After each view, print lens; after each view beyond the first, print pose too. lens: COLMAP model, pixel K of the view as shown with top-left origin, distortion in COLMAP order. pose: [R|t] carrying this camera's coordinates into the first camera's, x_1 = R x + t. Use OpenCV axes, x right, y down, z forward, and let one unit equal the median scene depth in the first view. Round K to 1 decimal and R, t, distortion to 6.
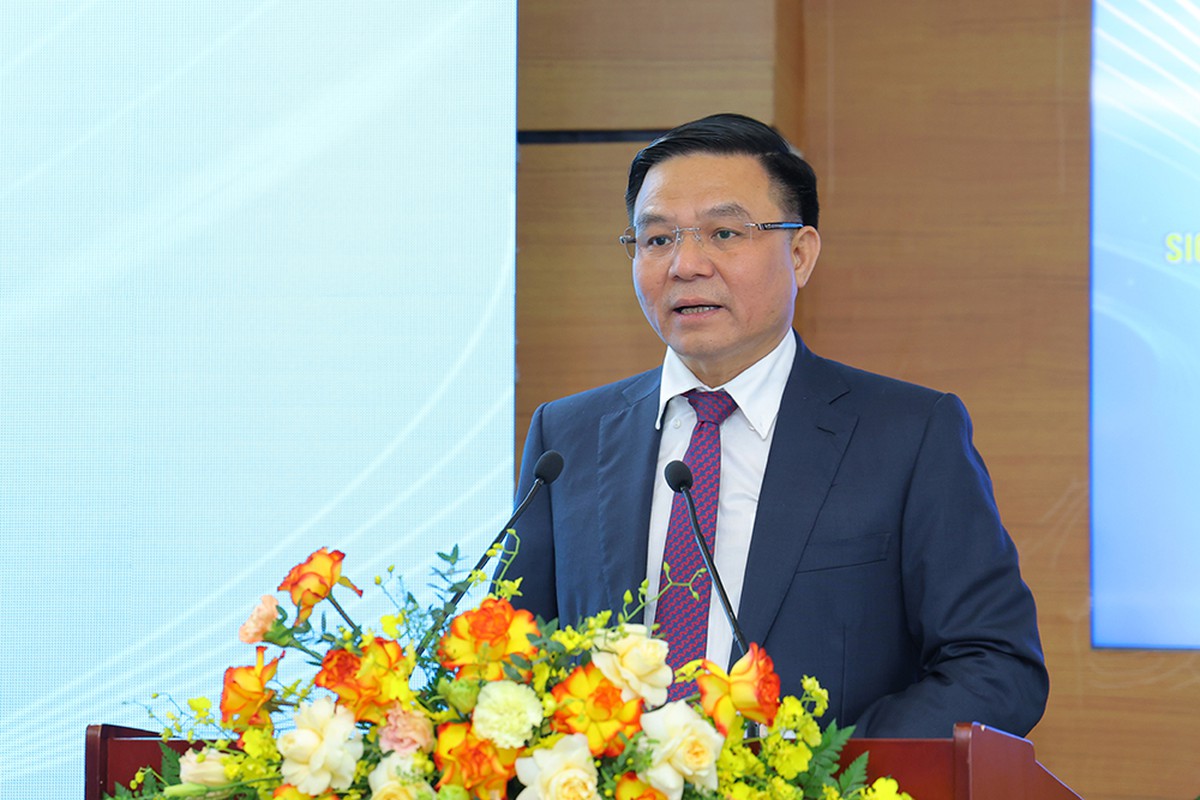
lens RADIAL K [[3675.2, 0, 569.3], [0, 3675.2, 365.3], [0, 0, 1]] dist [0.396918, 0.000000]
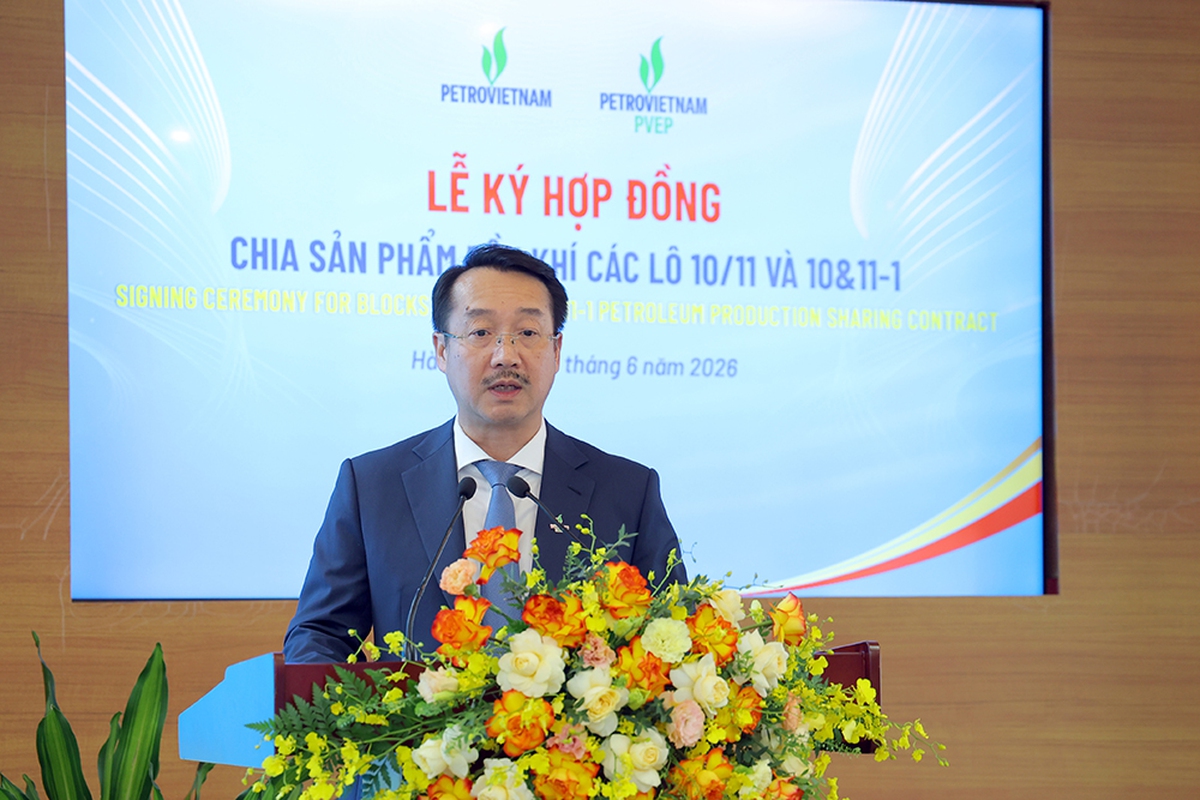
lens RADIAL K [[3675.2, 0, 592.9], [0, 3675.2, 411.0], [0, 0, 1]] dist [0.396918, 0.000000]
pose [[0.780521, 0.021427, 0.624762, -0.524889], [-0.037945, 0.999193, 0.013137, -0.014309], [-0.623977, -0.033961, 0.780704, -0.127294]]
